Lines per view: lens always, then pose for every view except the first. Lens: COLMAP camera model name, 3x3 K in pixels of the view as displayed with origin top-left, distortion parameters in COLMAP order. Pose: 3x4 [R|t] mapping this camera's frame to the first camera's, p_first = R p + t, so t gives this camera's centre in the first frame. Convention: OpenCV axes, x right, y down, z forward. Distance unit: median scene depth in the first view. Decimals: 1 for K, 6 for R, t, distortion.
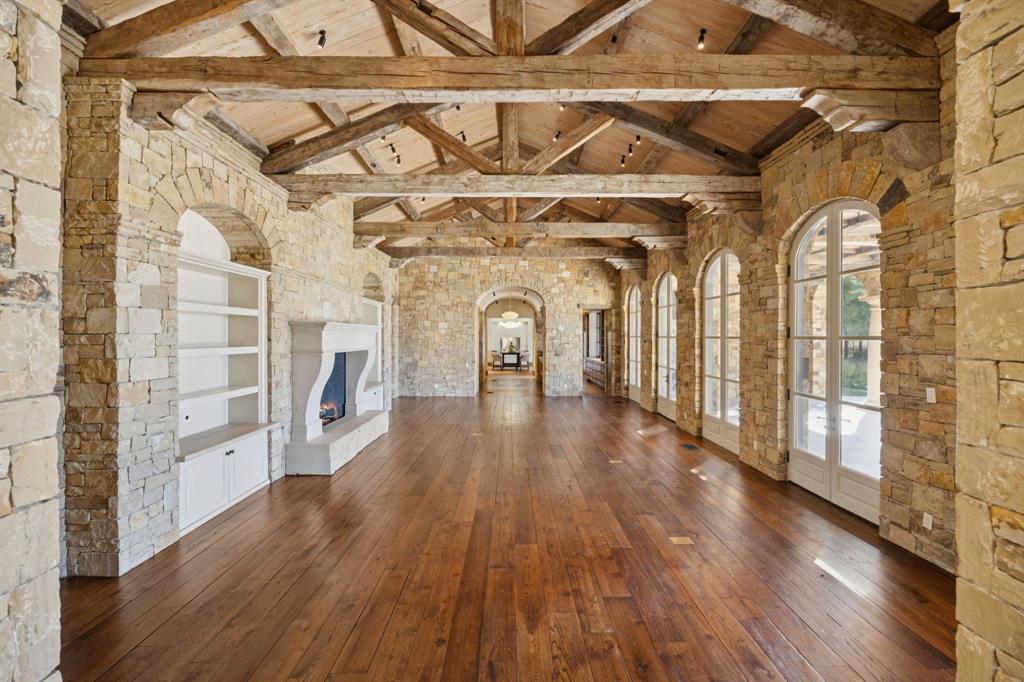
lens RADIAL K [[387.9, 0, 518.9], [0, 387.9, 337.8], [0, 0, 1]] dist [0.000858, 0.000178]
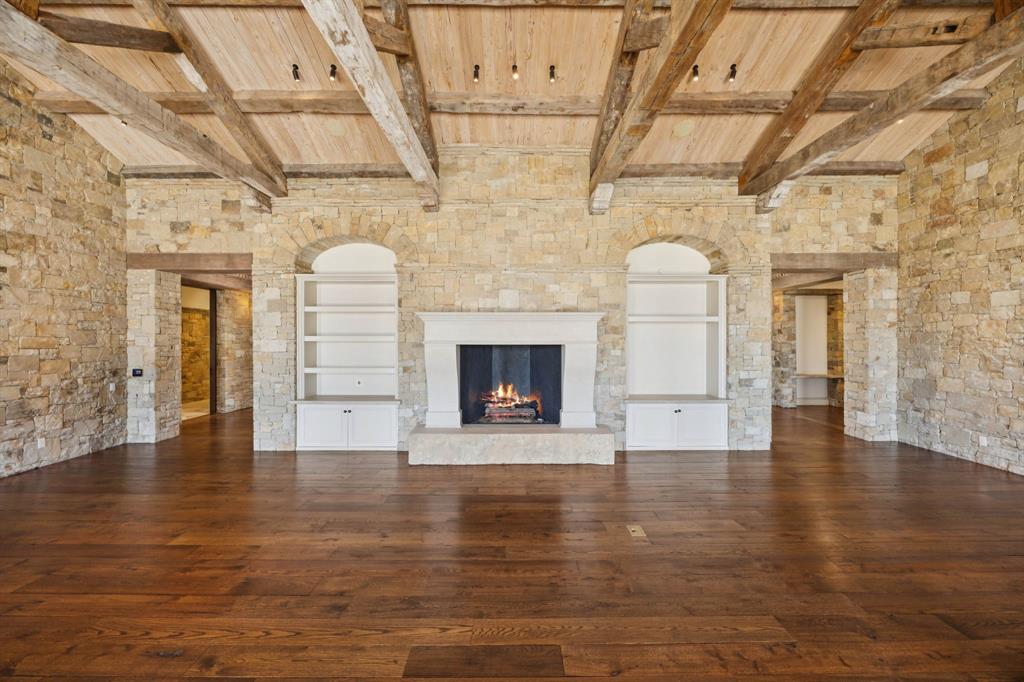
lens RADIAL K [[387.9, 0, 518.9], [0, 387.9, 337.8], [0, 0, 1]] dist [0.000858, 0.000178]
pose [[0.034335, 0.001880, -0.999409, 0.199763], [0.000369, 0.999998, 0.001894, 0.009145], [0.999410, -0.000434, 0.034334, 0.468782]]
